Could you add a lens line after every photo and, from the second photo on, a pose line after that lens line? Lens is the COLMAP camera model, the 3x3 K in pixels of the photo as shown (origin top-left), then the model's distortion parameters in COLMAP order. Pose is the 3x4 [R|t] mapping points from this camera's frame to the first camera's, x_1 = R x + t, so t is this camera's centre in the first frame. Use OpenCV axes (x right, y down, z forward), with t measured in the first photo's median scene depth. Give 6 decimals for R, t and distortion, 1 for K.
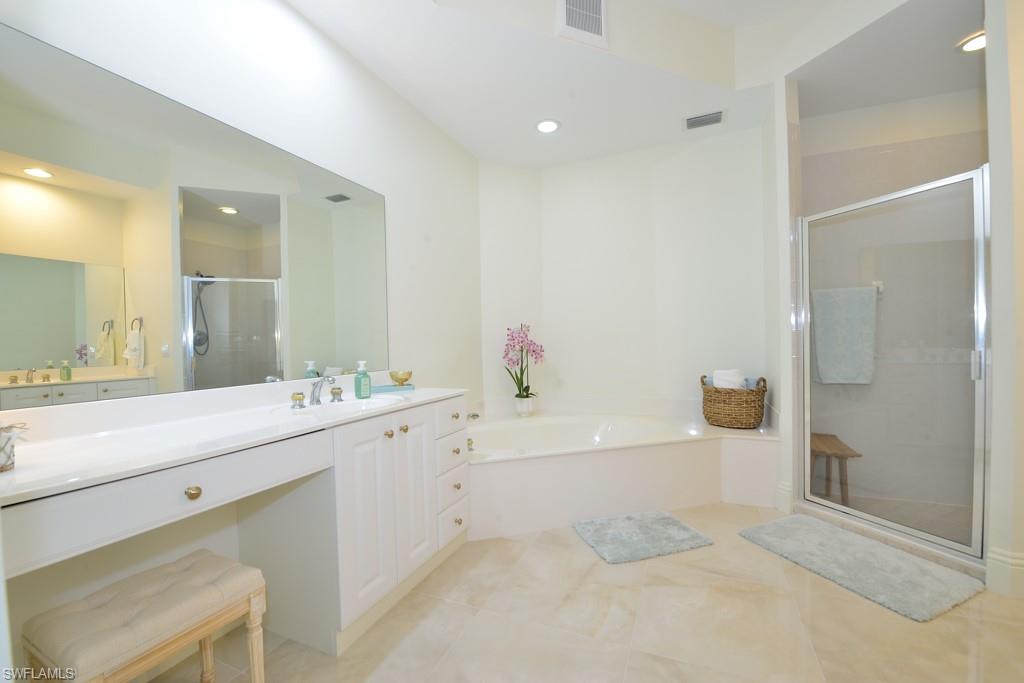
lens RADIAL K [[407.7, 0, 524.7], [0, 407.7, 348.5], [0, 0, 1]] dist [-0.001349, -0.004582]
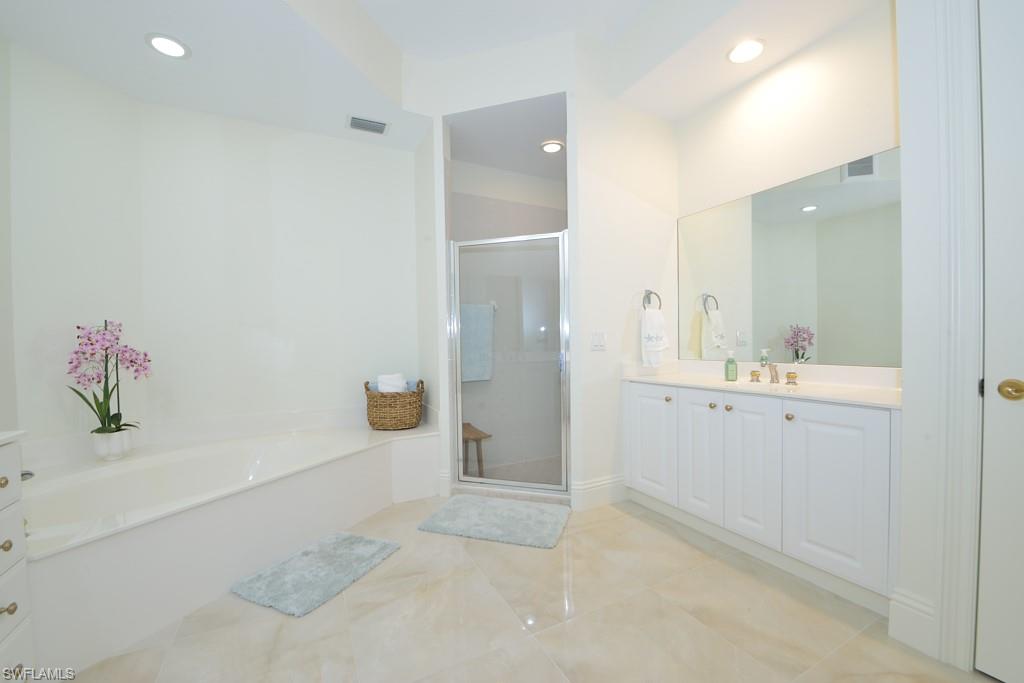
lens RADIAL K [[407.7, 0, 524.7], [0, 407.7, 348.5], [0, 0, 1]] dist [-0.001349, -0.004582]
pose [[0.653839, -0.002627, 0.756629, -0.081450], [0.014399, 0.999856, -0.008971, 0.000938], [-0.756497, 0.016760, 0.653783, 0.081980]]
